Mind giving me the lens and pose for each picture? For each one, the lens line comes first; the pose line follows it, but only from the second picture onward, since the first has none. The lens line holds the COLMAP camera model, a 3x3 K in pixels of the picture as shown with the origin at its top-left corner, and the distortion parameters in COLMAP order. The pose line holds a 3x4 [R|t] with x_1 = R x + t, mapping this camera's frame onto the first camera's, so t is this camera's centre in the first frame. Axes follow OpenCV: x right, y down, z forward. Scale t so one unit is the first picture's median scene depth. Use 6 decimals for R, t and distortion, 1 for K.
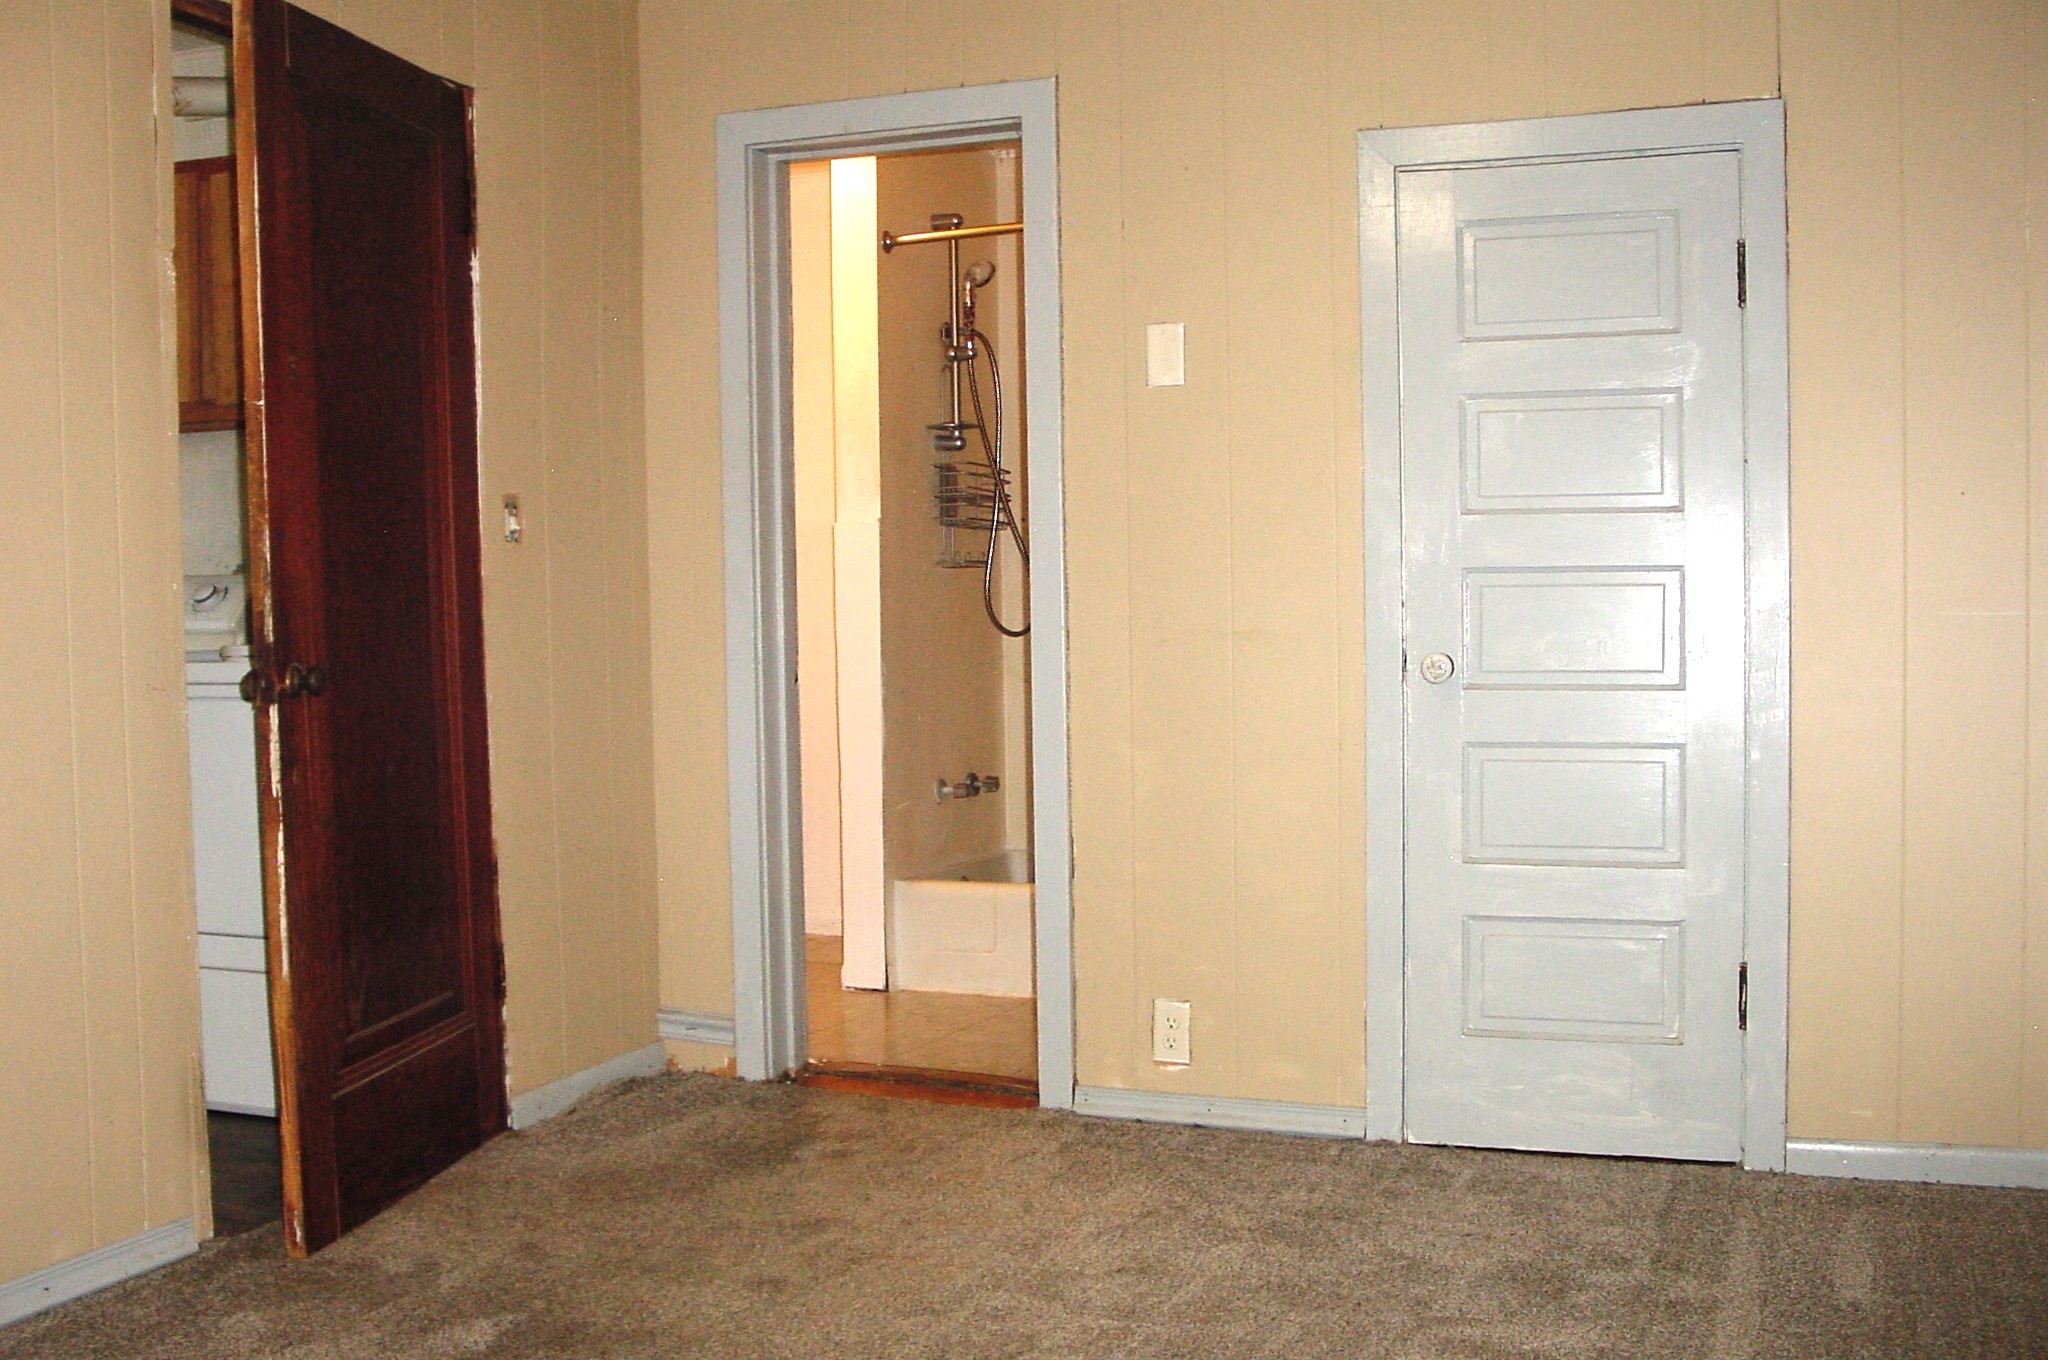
lens RADIAL K [[2149.0, 0, 1034.8], [0, 2149.0, 671.8], [0, 0, 1]] dist [-0.103169, 0.000000]
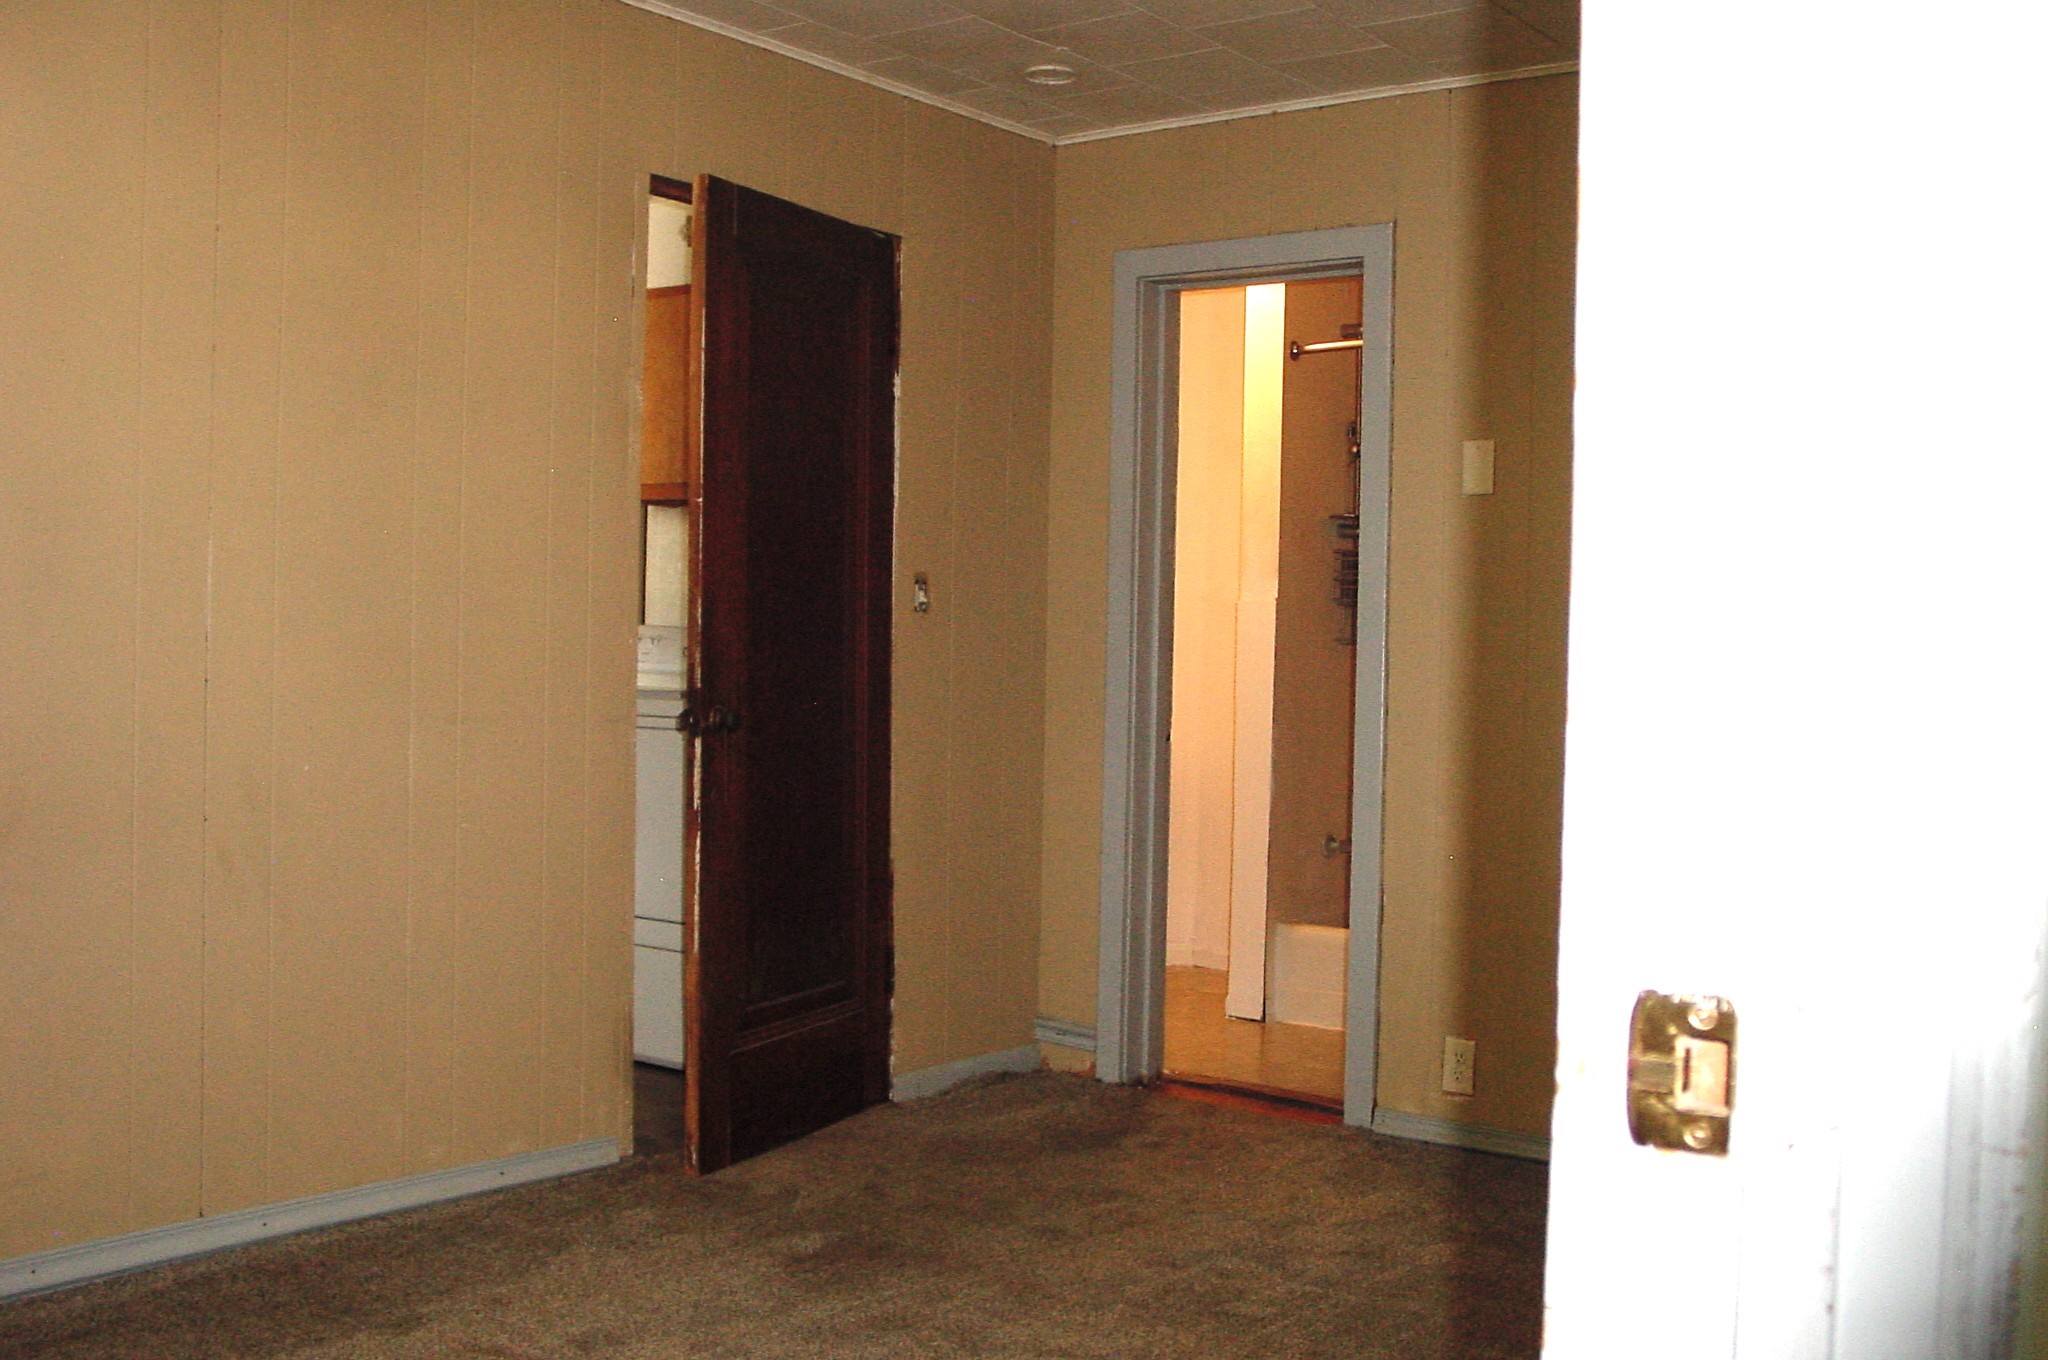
lens RADIAL K [[2149.0, 0, 1011.5], [0, 2149.0, 684.8], [0, 0, 1]] dist [-0.103169, 0.000000]
pose [[0.962095, 0.042017, -0.269459, 0.134325], [-0.047689, 0.998757, -0.014534, -0.005033], [0.268514, 0.026833, 0.962902, -0.151589]]
